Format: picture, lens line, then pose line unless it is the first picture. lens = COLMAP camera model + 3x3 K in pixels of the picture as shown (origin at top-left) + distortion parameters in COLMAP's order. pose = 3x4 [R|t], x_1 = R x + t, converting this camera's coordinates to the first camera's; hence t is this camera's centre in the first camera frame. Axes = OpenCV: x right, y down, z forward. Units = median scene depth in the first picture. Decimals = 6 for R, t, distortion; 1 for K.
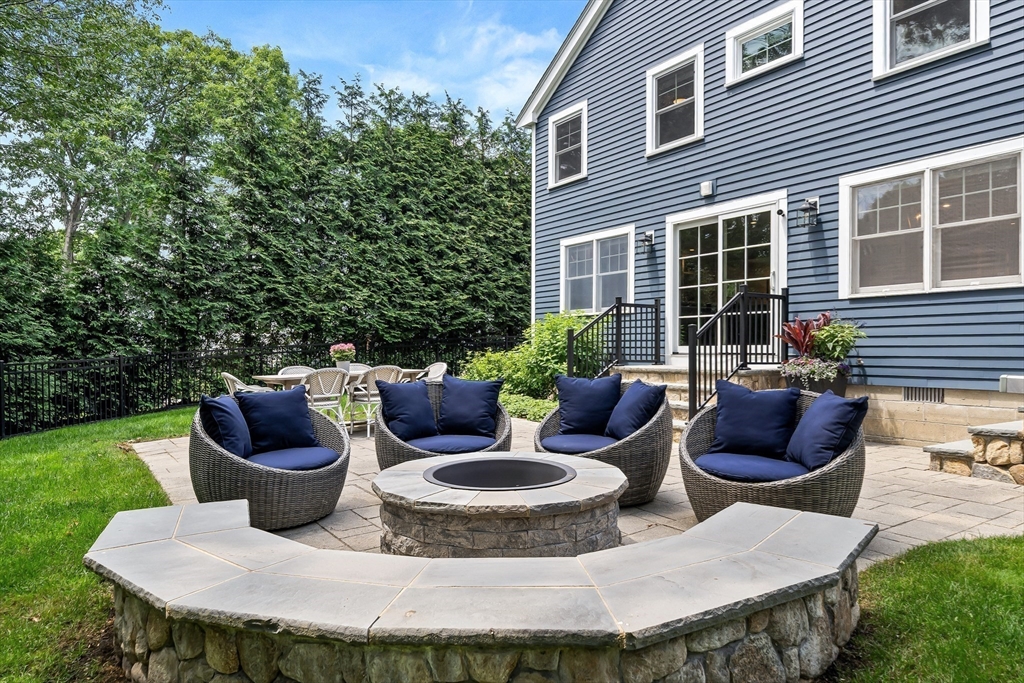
lens RADIAL K [[655.0, 0, 511.9], [0, 655.0, 344.6], [0, 0, 1]] dist [-0.007766, -0.000603]
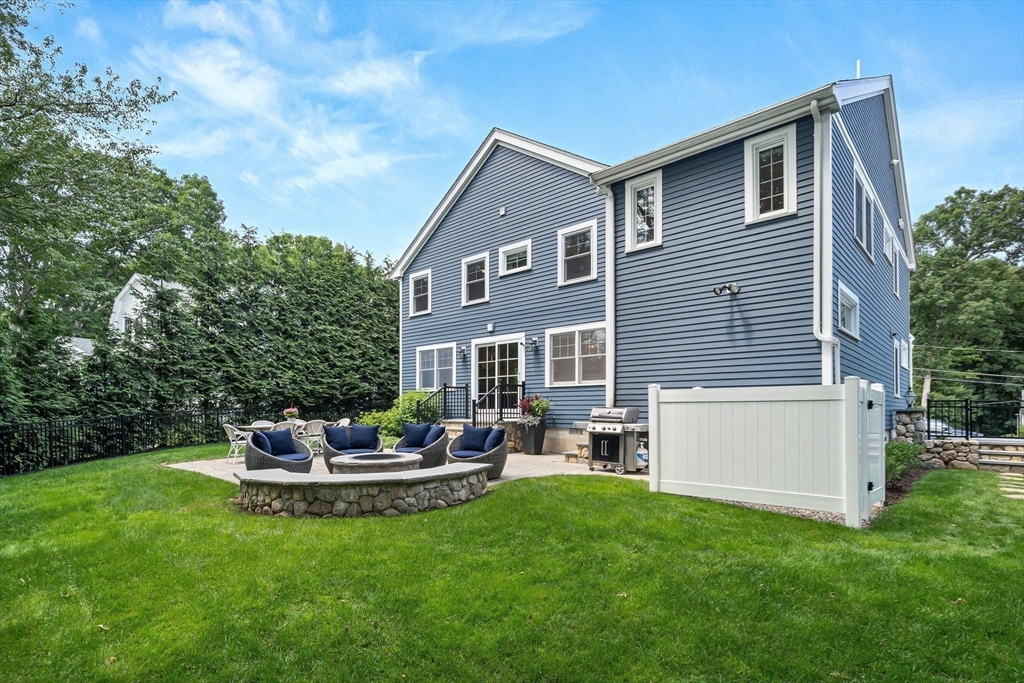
lens RADIAL K [[505.5, 0, 517.0], [0, 505.5, 413.3], [0, 0, 1]] dist [-0.012797, -0.000558]
pose [[0.971211, -0.002936, 0.238201, 0.014062], [-0.000926, 0.999870, 0.016100, -0.007270], [-0.238218, -0.015857, 0.971082, -0.359711]]
